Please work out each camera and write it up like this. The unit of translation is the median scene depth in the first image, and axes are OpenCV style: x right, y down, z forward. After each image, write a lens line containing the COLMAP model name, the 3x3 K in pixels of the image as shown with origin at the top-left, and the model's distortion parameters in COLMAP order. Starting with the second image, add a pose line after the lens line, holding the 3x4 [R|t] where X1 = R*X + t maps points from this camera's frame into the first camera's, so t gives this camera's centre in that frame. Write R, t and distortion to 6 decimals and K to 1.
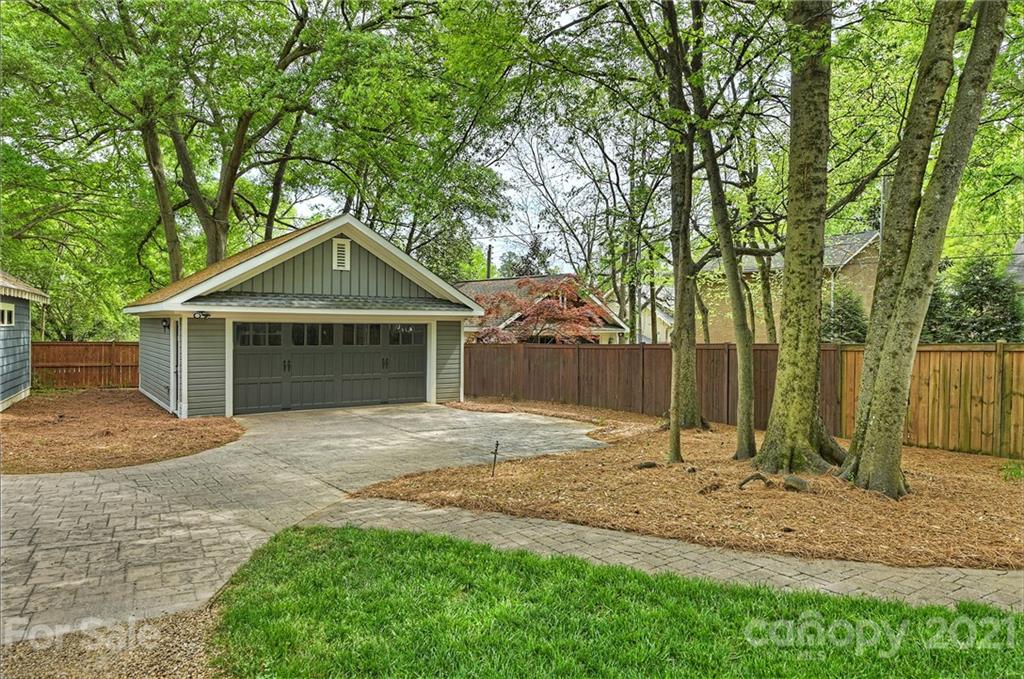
lens RADIAL K [[642.7, 0, 512.0], [0, 642.7, 339.5], [0, 0, 1]] dist [-0.005086, -0.000079]
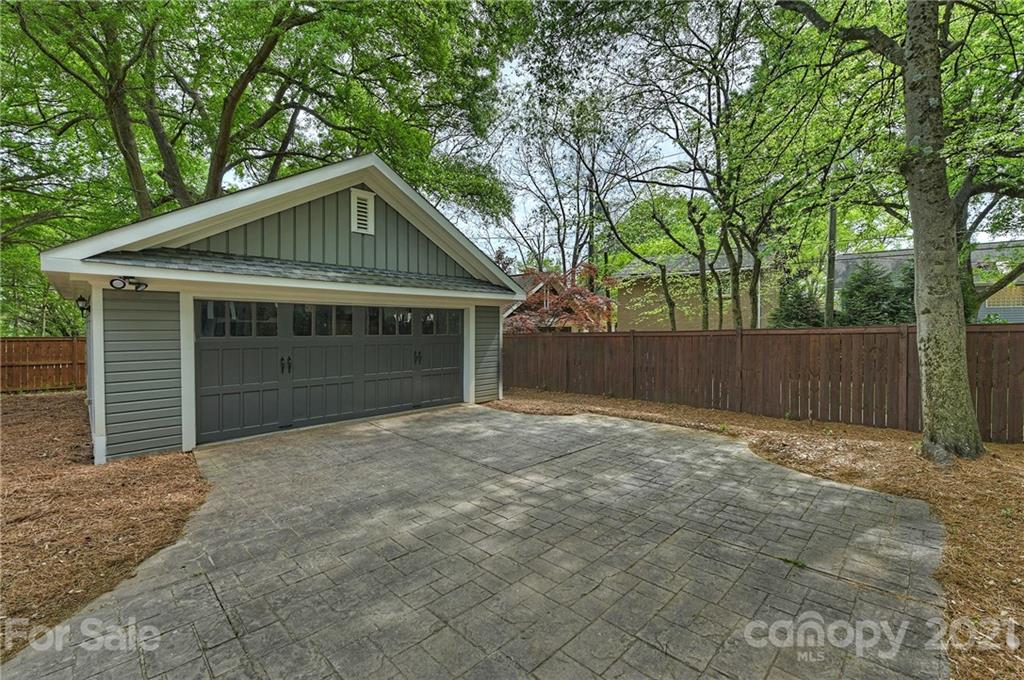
lens RADIAL K [[425.6, 0, 514.7], [0, 425.6, 335.0], [0, 0, 1]] dist [0.000718, -0.000073]
pose [[0.986023, -0.011176, 0.166233, -0.172080], [0.010766, 0.999936, 0.003364, 0.009019], [-0.166260, -0.001527, 0.986081, 0.475703]]
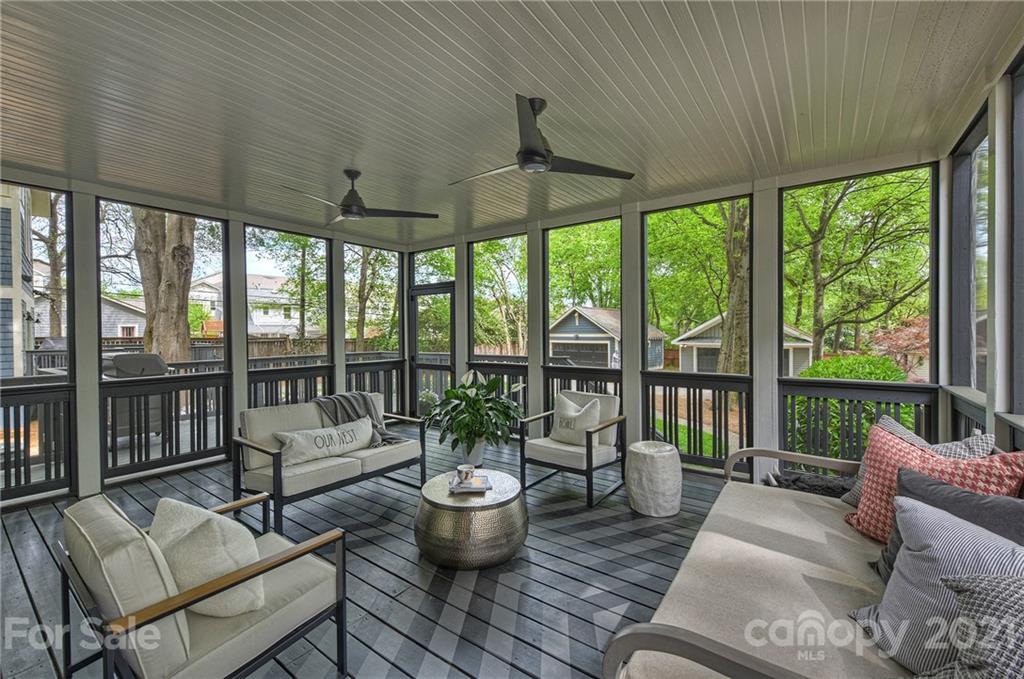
lens RADIAL K [[425.6, 0, 514.7], [0, 425.6, 334.5], [0, 0, 1]] dist [0.000718, -0.000073]
pose [[0.321966, -0.003234, -0.946746, 0.986783], [-0.005577, 0.999970, -0.005312, -0.063308], [0.946735, 0.006990, 0.321938, -0.342563]]
